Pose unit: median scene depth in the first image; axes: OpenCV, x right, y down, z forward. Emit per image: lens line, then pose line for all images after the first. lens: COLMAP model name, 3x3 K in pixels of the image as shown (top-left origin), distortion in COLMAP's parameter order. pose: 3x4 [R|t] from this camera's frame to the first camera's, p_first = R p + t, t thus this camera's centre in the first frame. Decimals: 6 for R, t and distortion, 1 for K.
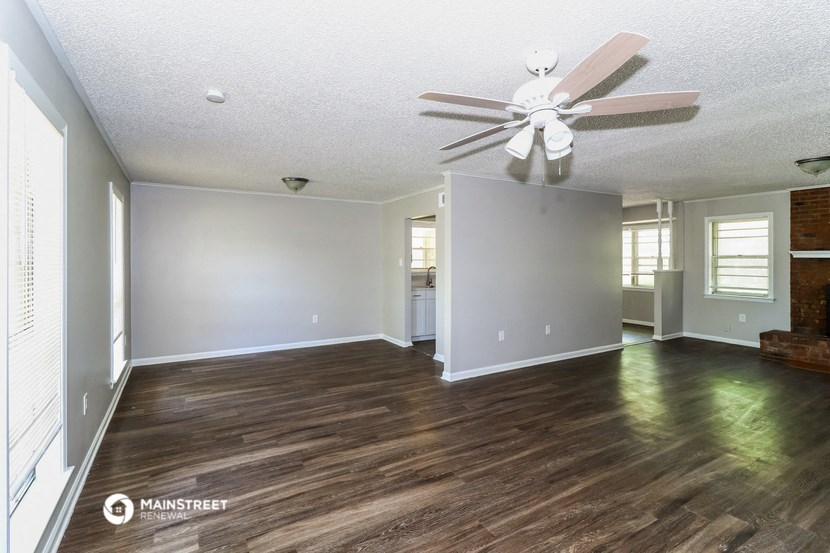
lens RADIAL K [[401.9, 0, 411.1], [0, 401.9, 277.3], [0, 0, 1]] dist [0.001218, -0.000268]
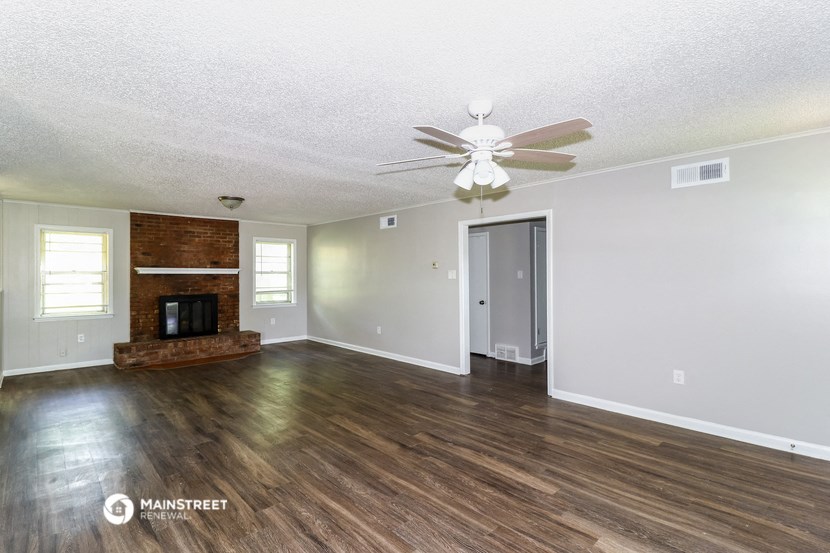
lens RADIAL K [[401.9, 0, 411.1], [0, 401.9, 277.3], [0, 0, 1]] dist [0.001218, -0.000268]
pose [[-0.219491, -0.003775, 0.975607, -0.294560], [0.047046, 0.998788, 0.014449, -0.019990], [-0.974480, 0.049070, -0.219047, 0.531463]]
